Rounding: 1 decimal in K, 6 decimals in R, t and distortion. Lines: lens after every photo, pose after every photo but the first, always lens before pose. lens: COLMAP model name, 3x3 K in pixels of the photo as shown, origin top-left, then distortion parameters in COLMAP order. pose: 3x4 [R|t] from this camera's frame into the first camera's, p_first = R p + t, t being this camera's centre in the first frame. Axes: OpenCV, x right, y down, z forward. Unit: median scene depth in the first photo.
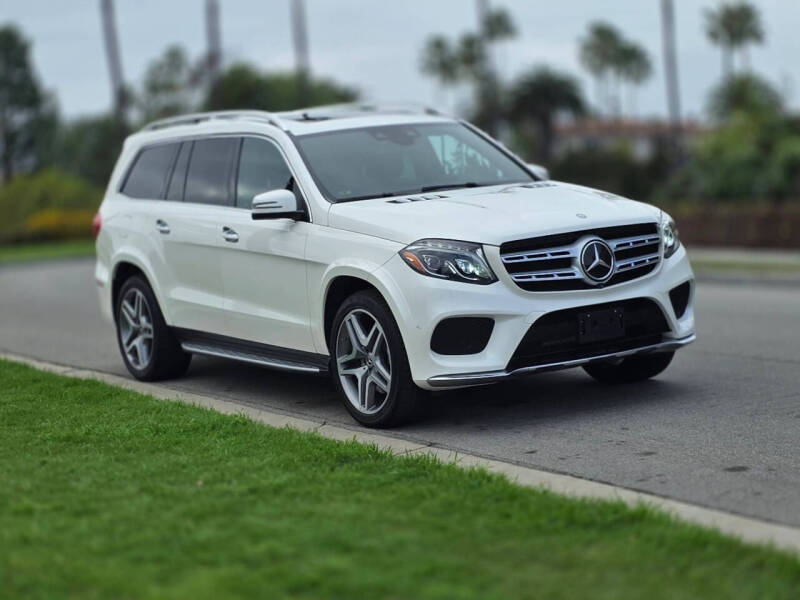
lens RADIAL K [[1547.1, 0, 400.0], [0, 1547.1, 300.0], [0, 0, 1]] dist [-0.052888, -0.053409]
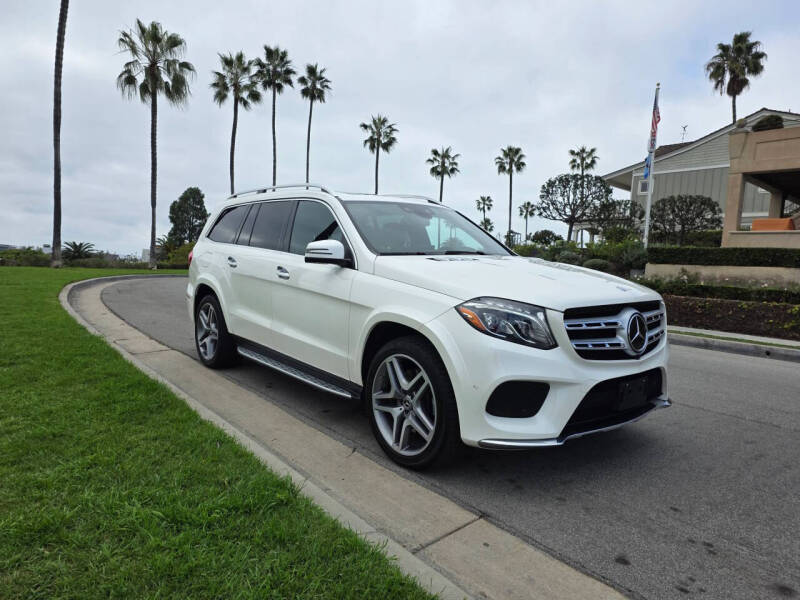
lens RADIAL K [[533.2, 0, 400.0], [0, 533.2, 300.0], [0, 0, 1]] dist [0.059905, -0.044588]
pose [[0.987160, 0.096740, 0.127112, -0.078722], [-0.095395, 0.995300, -0.016640, -0.025247], [-0.128124, 0.004300, 0.991749, 0.633513]]
